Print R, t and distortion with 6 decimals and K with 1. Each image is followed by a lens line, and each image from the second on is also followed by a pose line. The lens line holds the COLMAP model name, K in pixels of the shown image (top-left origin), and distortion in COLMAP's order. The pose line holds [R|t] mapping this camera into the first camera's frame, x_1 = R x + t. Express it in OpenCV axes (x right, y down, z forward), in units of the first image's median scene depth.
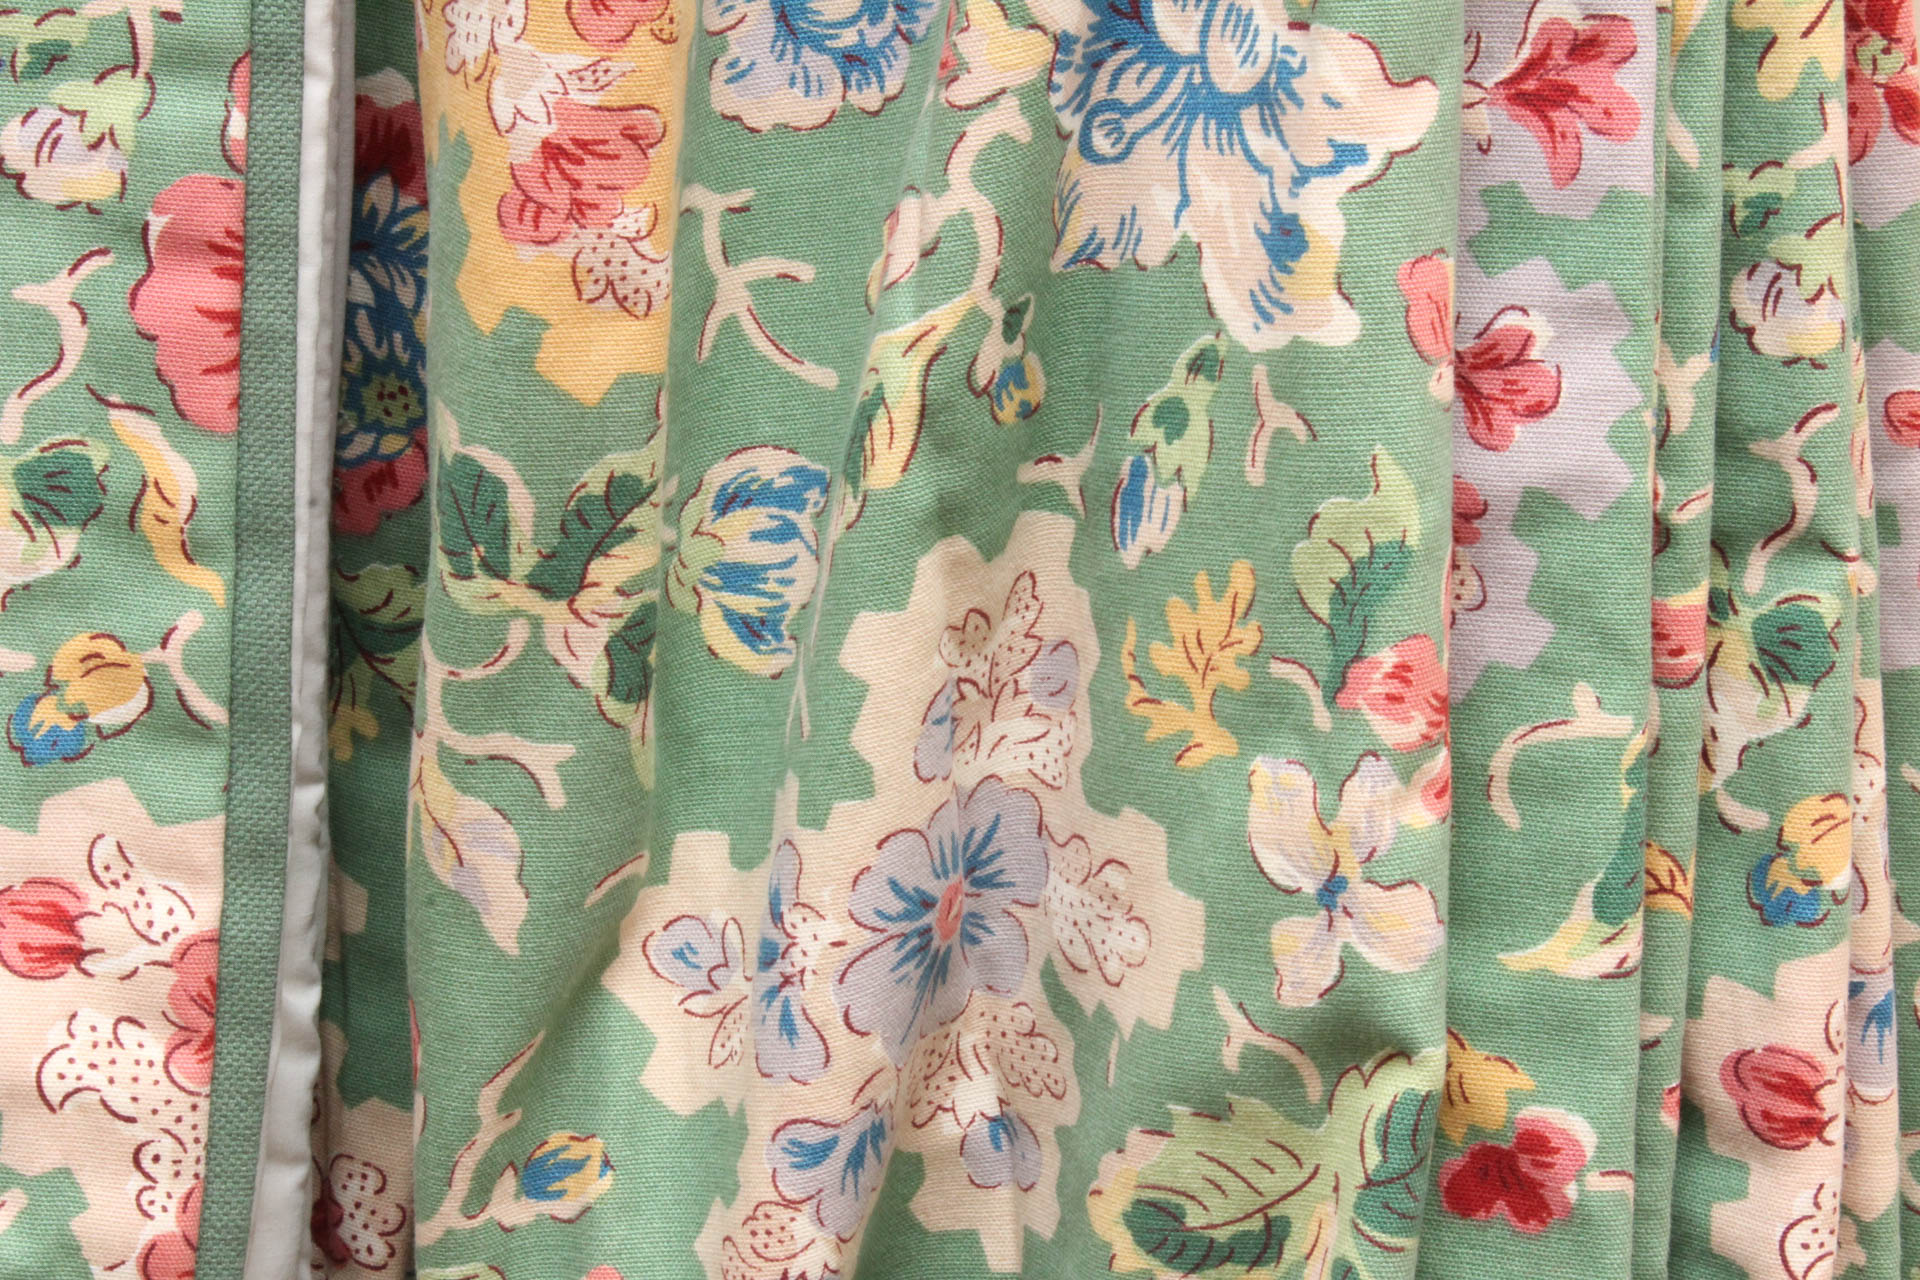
lens RADIAL K [[4677.5, 0, 960.0], [0, 4677.5, 640.0], [0, 0, 1]] dist [0.065713, -0.240921]
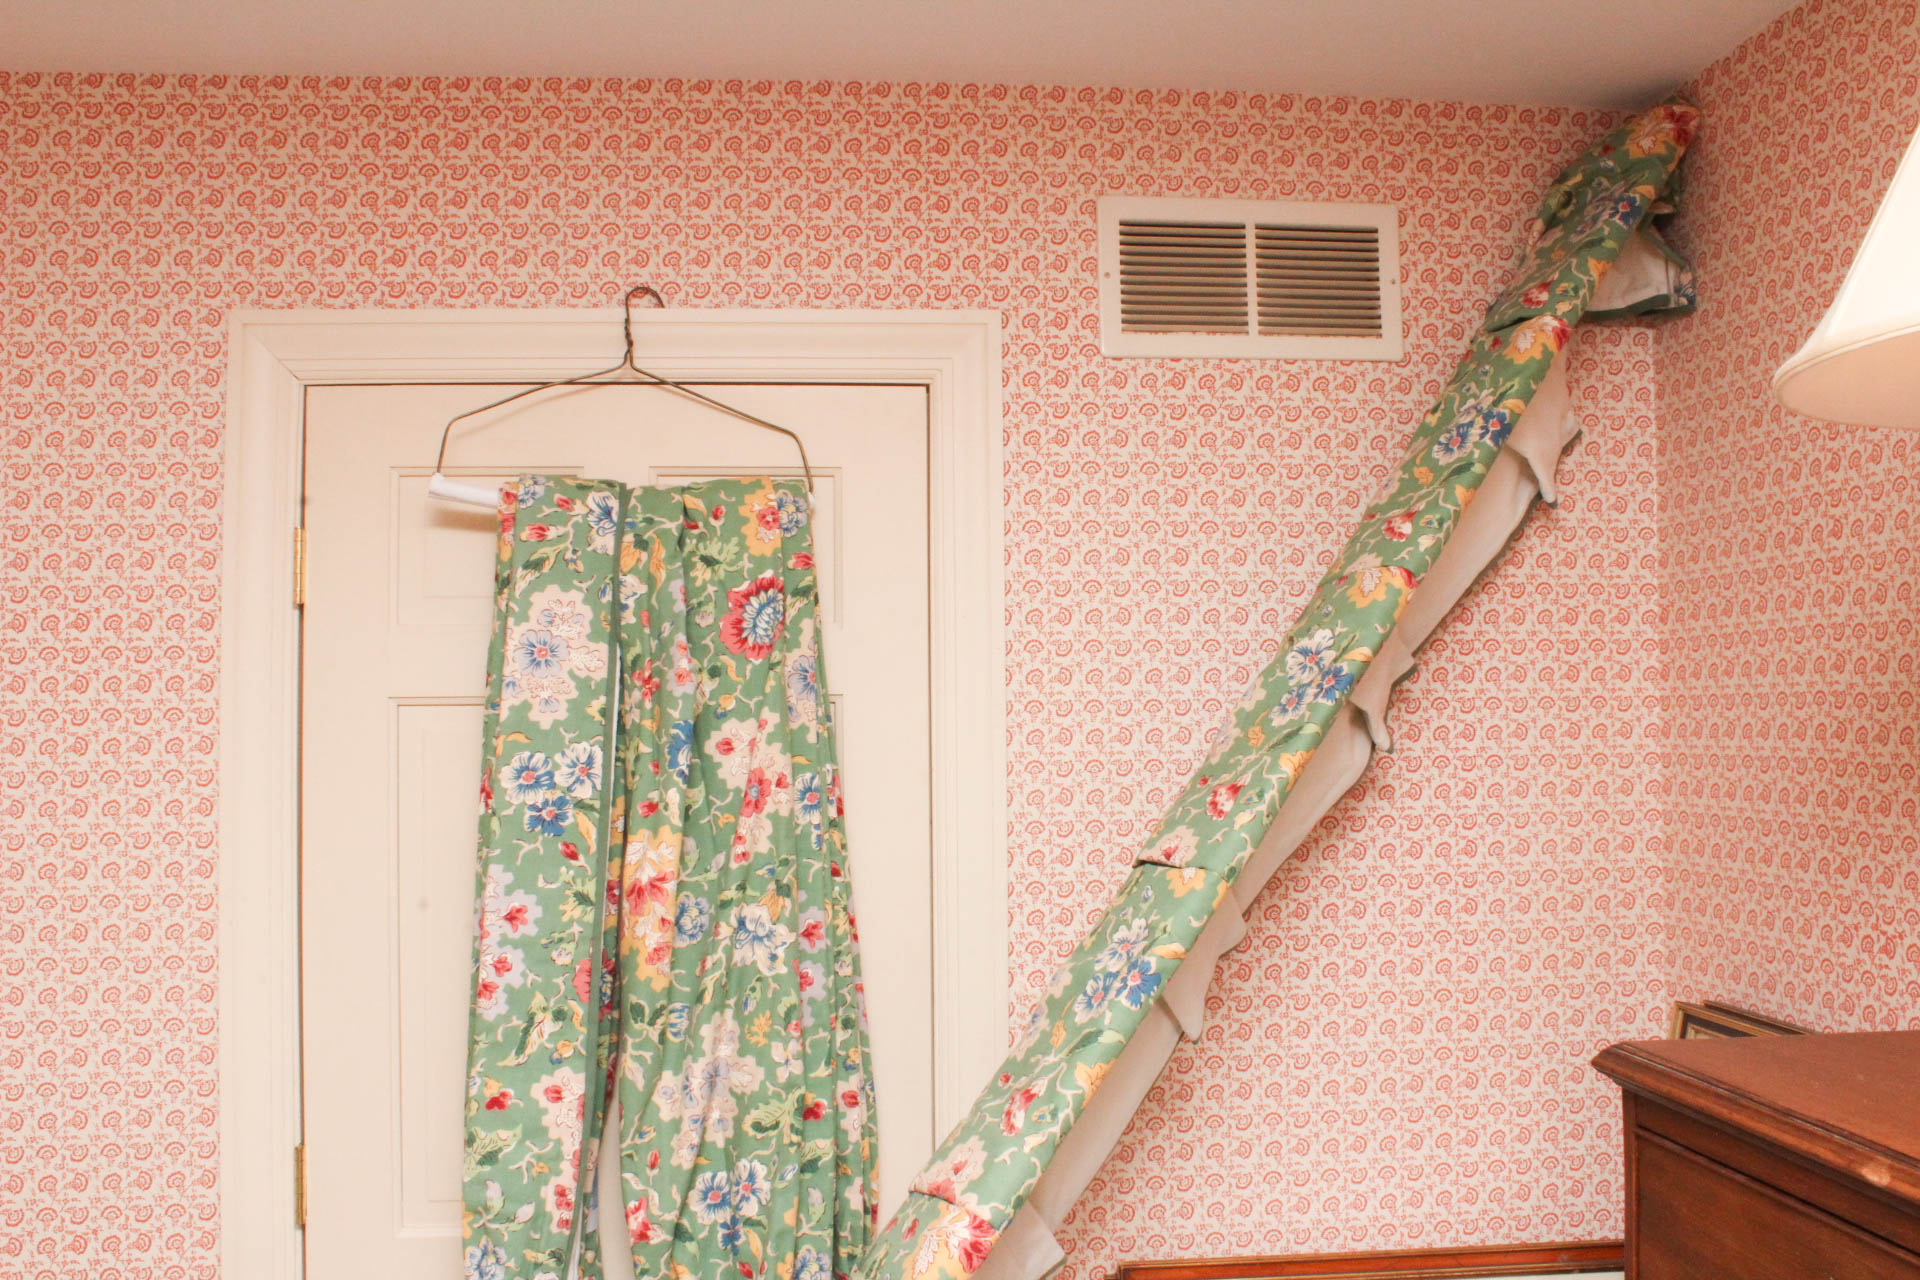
lens RADIAL K [[1824.4, 0, 960.0], [0, 1824.4, 640.0], [0, 0, 1]] dist [-0.012156, -0.003761]
pose [[0.924685, 0.025286, 0.379893, -0.622750], [0.103623, 0.943411, -0.315020, 0.301779], [-0.366361, 0.330659, 0.869738, -1.339079]]
